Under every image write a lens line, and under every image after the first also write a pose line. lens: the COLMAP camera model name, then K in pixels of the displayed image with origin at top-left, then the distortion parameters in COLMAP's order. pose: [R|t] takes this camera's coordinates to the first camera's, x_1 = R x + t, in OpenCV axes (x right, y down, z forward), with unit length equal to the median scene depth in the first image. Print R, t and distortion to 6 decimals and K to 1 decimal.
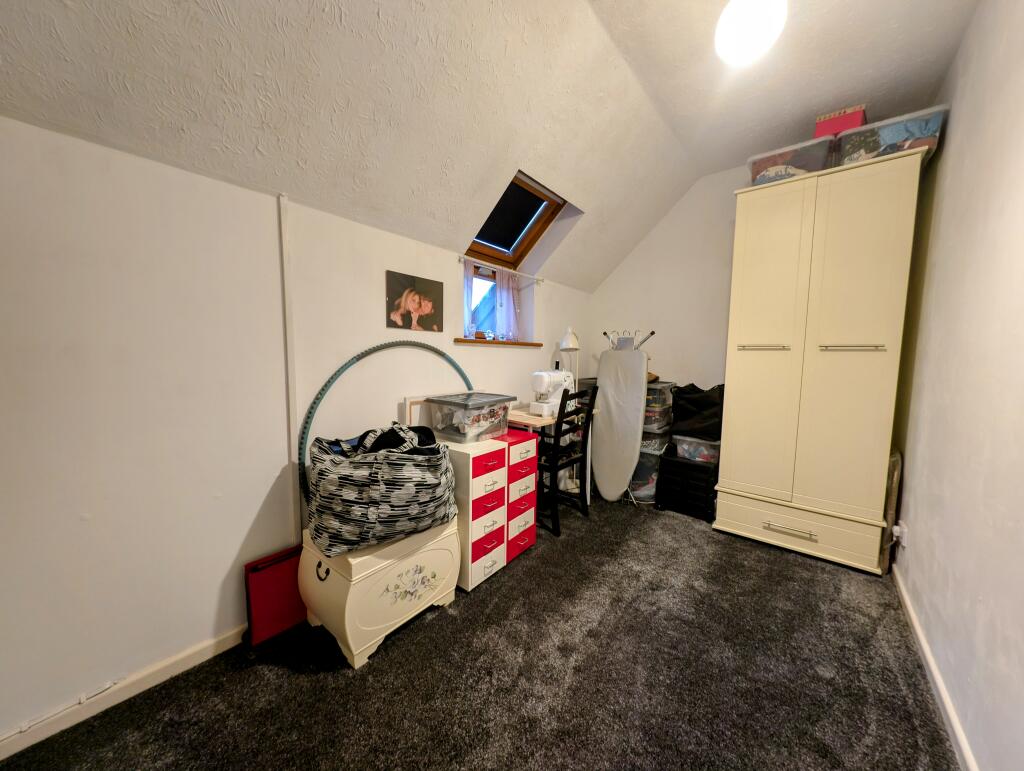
lens RADIAL K [[367.0, 0, 516.9], [0, 367.0, 381.8], [0, 0, 1]] dist [0.001449, 0.000262]
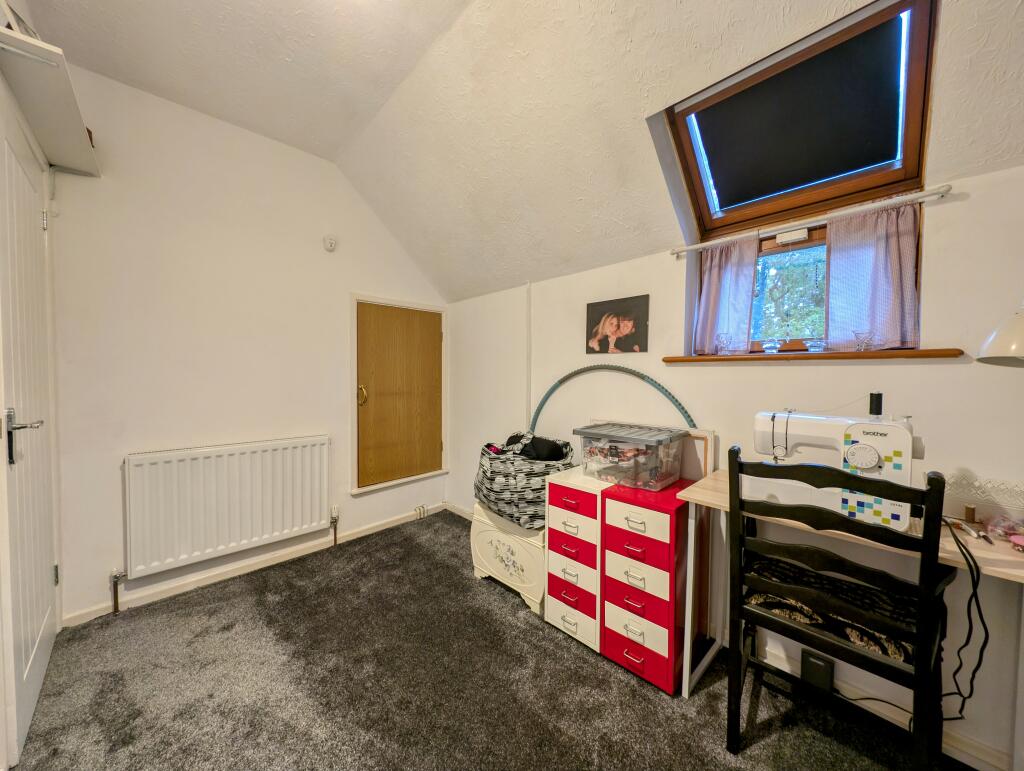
lens RADIAL K [[367.0, 0, 514.8], [0, 367.0, 387.7], [0, 0, 1]] dist [0.001449, 0.000262]
pose [[-0.132788, 0.014510, -0.991038, 0.744319], [-0.083441, 0.996180, 0.025765, -0.053099], [0.987626, 0.086114, -0.131070, 0.887299]]
